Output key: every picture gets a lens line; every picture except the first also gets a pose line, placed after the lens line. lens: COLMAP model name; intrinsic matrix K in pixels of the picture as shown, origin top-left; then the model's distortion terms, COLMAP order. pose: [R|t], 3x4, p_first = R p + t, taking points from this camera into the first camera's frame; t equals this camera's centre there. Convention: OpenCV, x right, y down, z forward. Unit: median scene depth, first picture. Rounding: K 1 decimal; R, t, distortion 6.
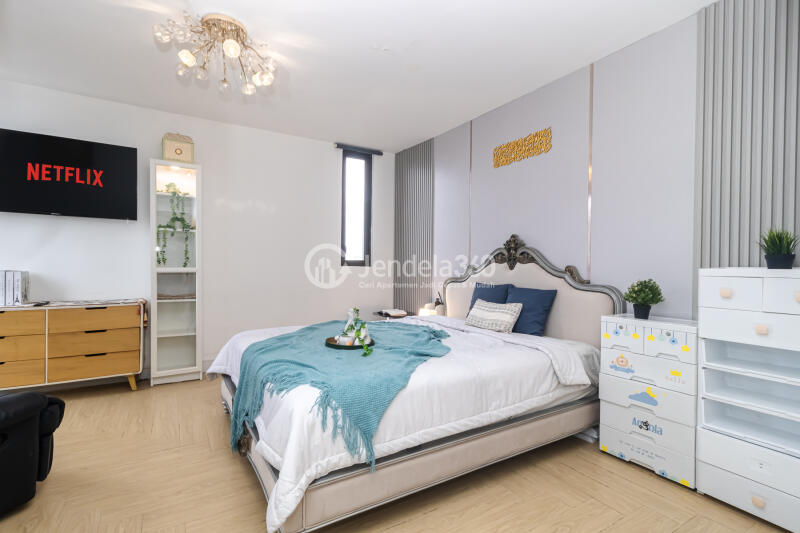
lens RADIAL K [[382.4, 0, 400.0], [0, 382.4, 266.5], [0, 0, 1]] dist [0.017839, 0.000065]
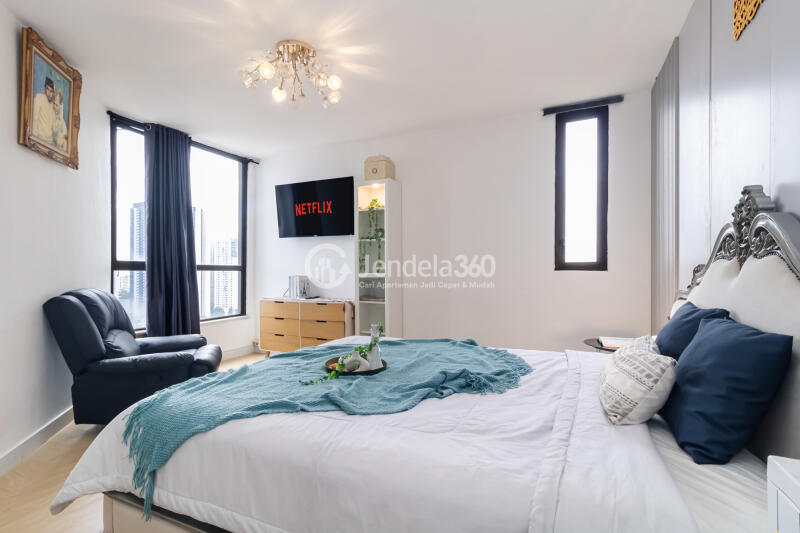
lens RADIAL K [[382.4, 0, 400.0], [0, 382.4, 266.5], [0, 0, 1]] dist [0.017839, 0.000065]
pose [[0.534480, -0.020158, -0.844941, 0.447151], [0.007397, 0.999789, -0.019173, 0.004577], [0.845149, 0.003998, 0.534516, 0.481551]]
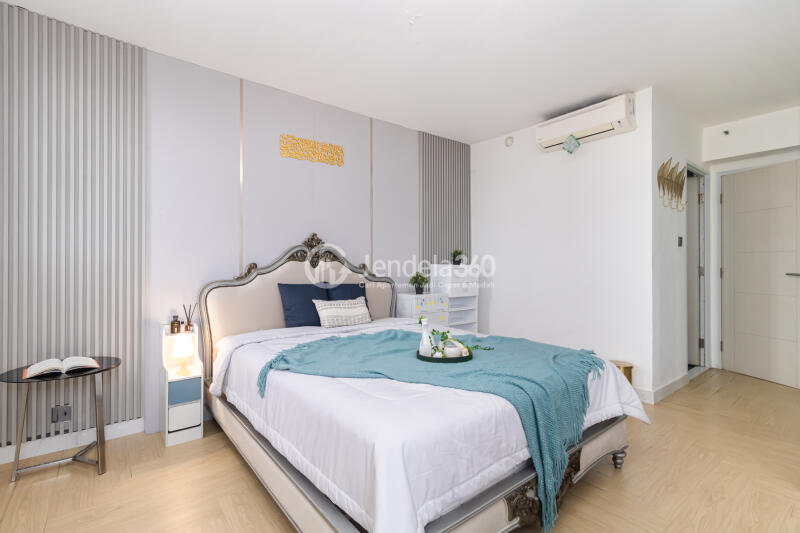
lens RADIAL K [[382.4, 0, 400.0], [0, 382.4, 266.5], [0, 0, 1]] dist [0.017839, 0.000065]
pose [[-0.103543, -0.020159, 0.994421, -0.741079], [0.001045, 0.999792, 0.020377, -0.015521], [-0.994624, 0.003149, -0.103501, 0.883162]]
